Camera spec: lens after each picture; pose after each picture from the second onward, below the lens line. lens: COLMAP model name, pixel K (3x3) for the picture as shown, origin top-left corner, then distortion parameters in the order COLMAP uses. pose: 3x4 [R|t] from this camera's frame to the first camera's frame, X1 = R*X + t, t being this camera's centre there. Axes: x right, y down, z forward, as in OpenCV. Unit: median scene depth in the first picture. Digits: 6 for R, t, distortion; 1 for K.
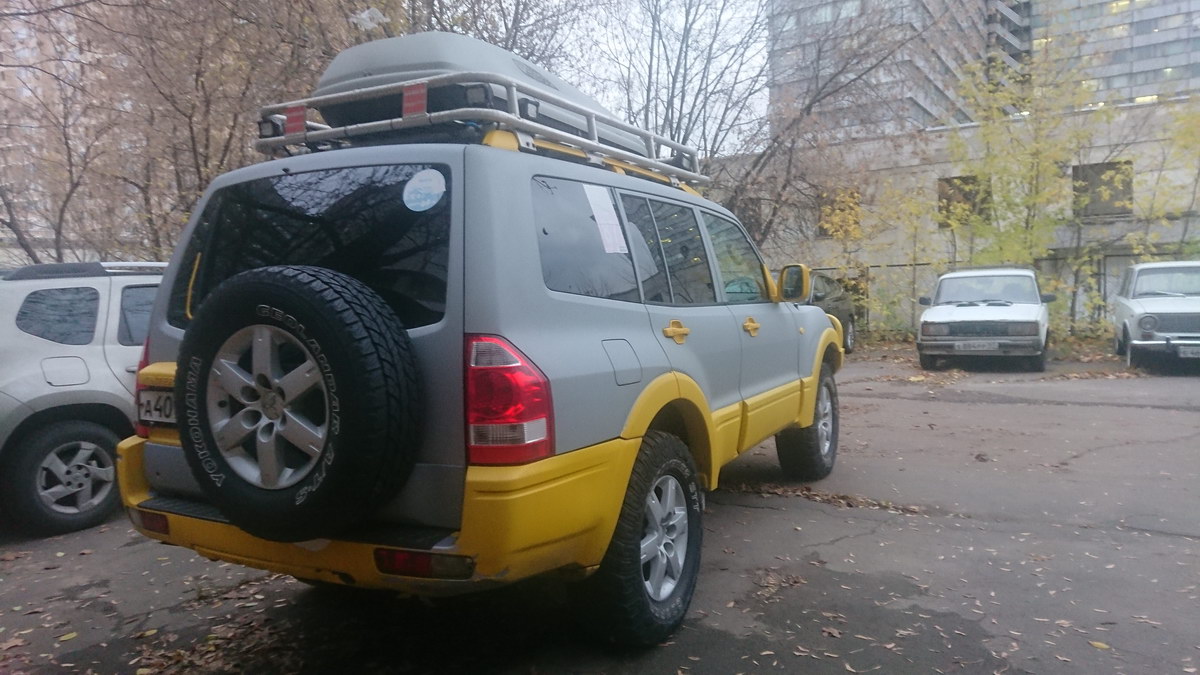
lens RADIAL K [[832.2, 0, 600.0], [0, 832.2, 337.5], [0, 0, 1]] dist [0.118911, -0.000097]
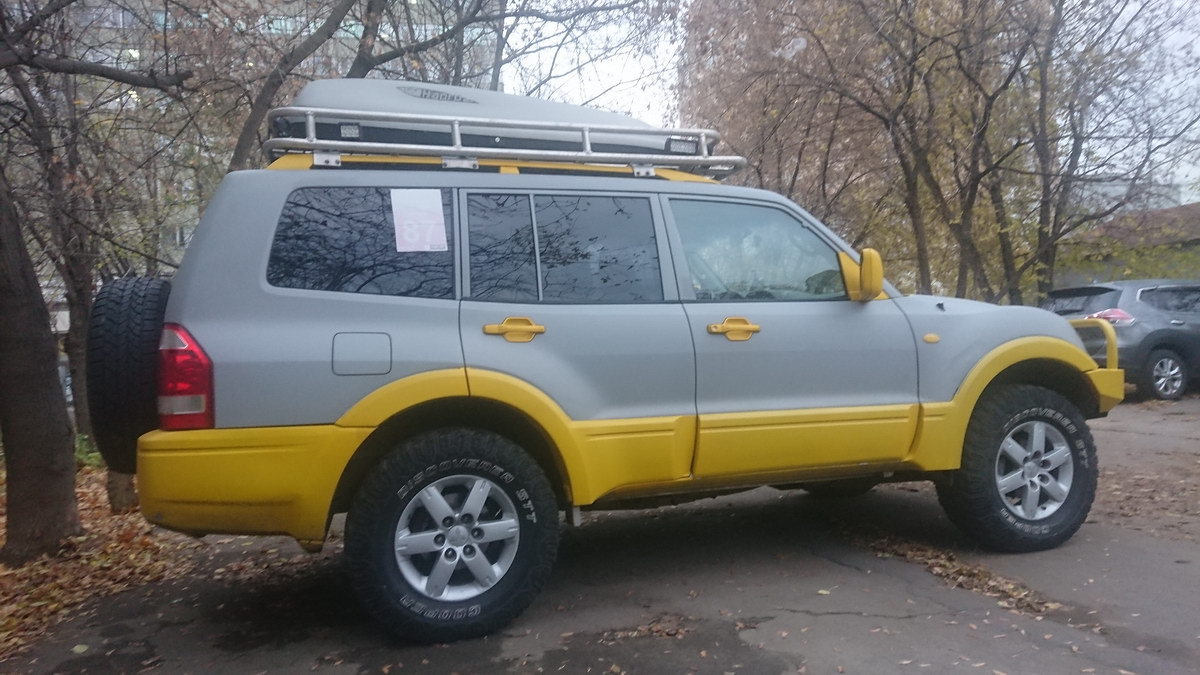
lens RADIAL K [[832.2, 0, 600.0], [0, 832.2, 337.5], [0, 0, 1]] dist [0.118911, -0.000097]
pose [[0.700340, -0.003369, -0.713801, 0.868896], [-0.023085, 0.999359, -0.027366, 0.027085], [0.713436, 0.035643, 0.699814, 0.410204]]
